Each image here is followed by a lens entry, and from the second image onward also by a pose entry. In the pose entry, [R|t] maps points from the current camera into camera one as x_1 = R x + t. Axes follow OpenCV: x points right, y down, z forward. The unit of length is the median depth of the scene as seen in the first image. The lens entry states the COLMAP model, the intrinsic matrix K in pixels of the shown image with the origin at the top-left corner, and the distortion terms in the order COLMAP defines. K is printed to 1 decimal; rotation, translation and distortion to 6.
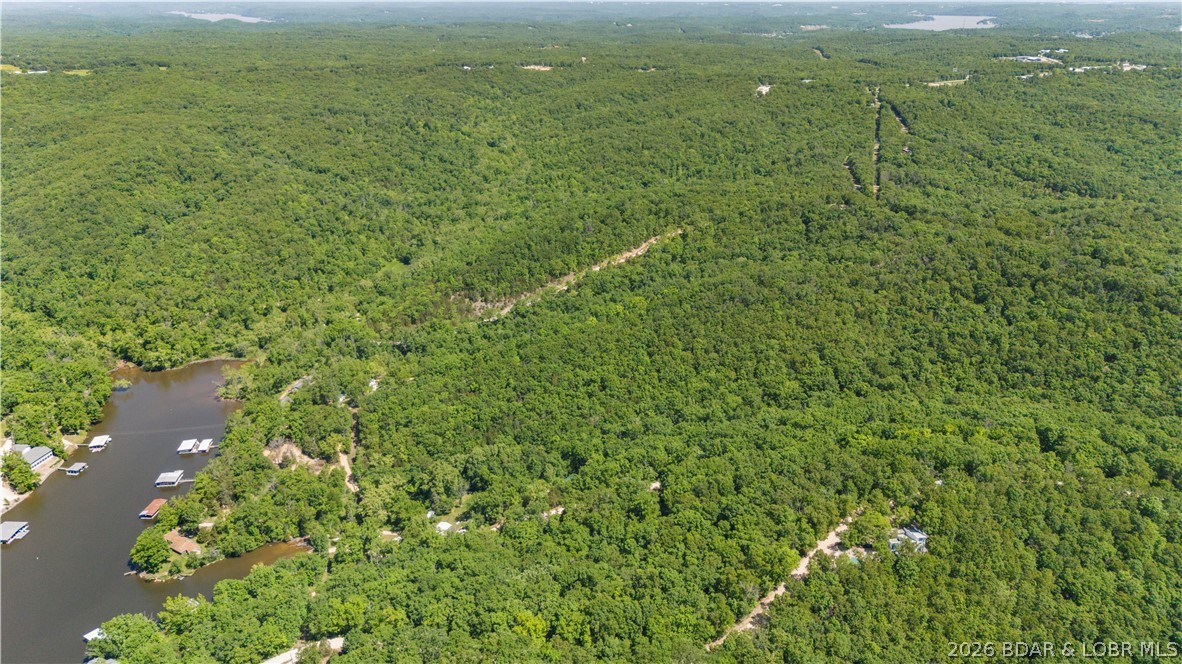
lens RADIAL K [[903.2, 0, 591.0], [0, 903.2, 332.0], [0, 0, 1]] dist [0.060003, -0.067780]
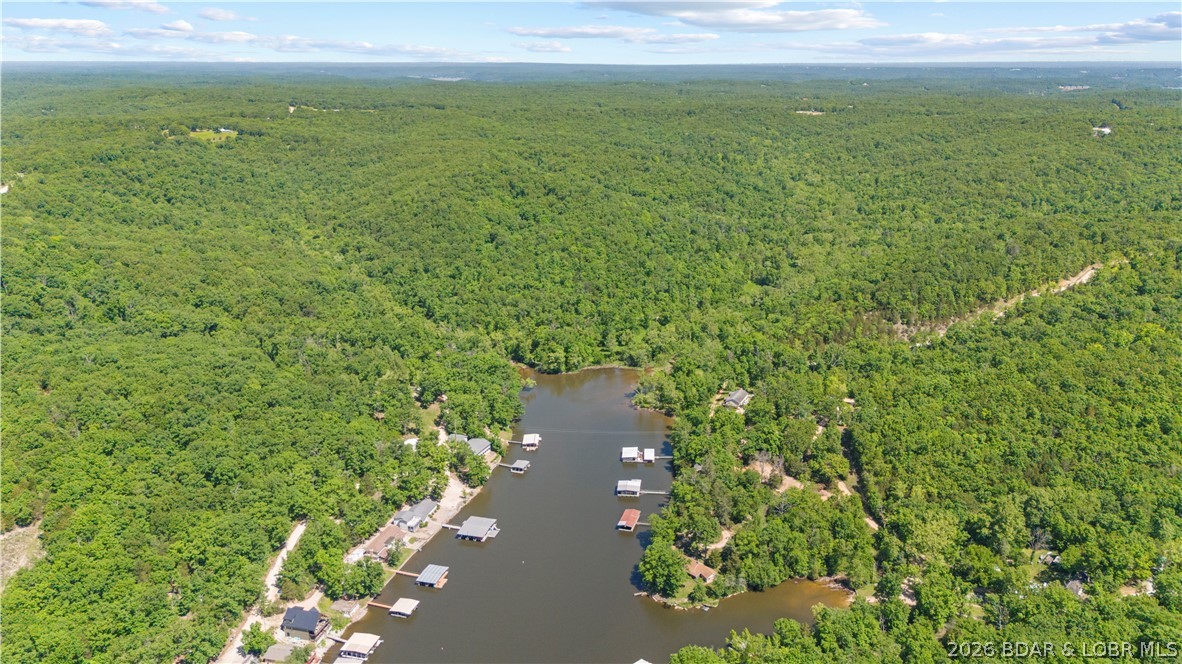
lens RADIAL K [[903.2, 0, 591.0], [0, 903.2, 332.0], [0, 0, 1]] dist [0.060003, -0.067780]
pose [[0.978291, 0.063668, -0.197212, -0.215998], [-0.077213, 0.995099, -0.061768, 0.044835], [0.192313, 0.075655, 0.978413, 0.094779]]
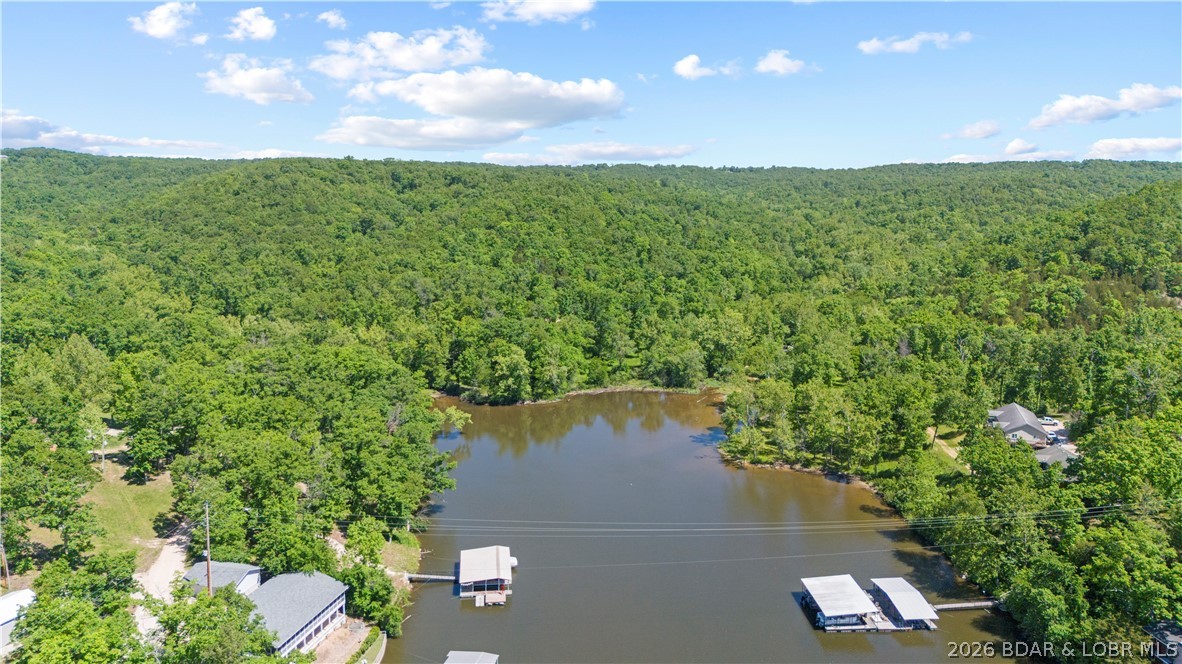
lens RADIAL K [[903.2, 0, 591.0], [0, 903.2, 332.0], [0, 0, 1]] dist [0.060003, -0.067780]
pose [[0.997059, 0.021634, -0.073524, -0.337312], [-0.034903, 0.982250, -0.184299, 0.068976], [0.068232, 0.186323, 0.980116, 0.500203]]
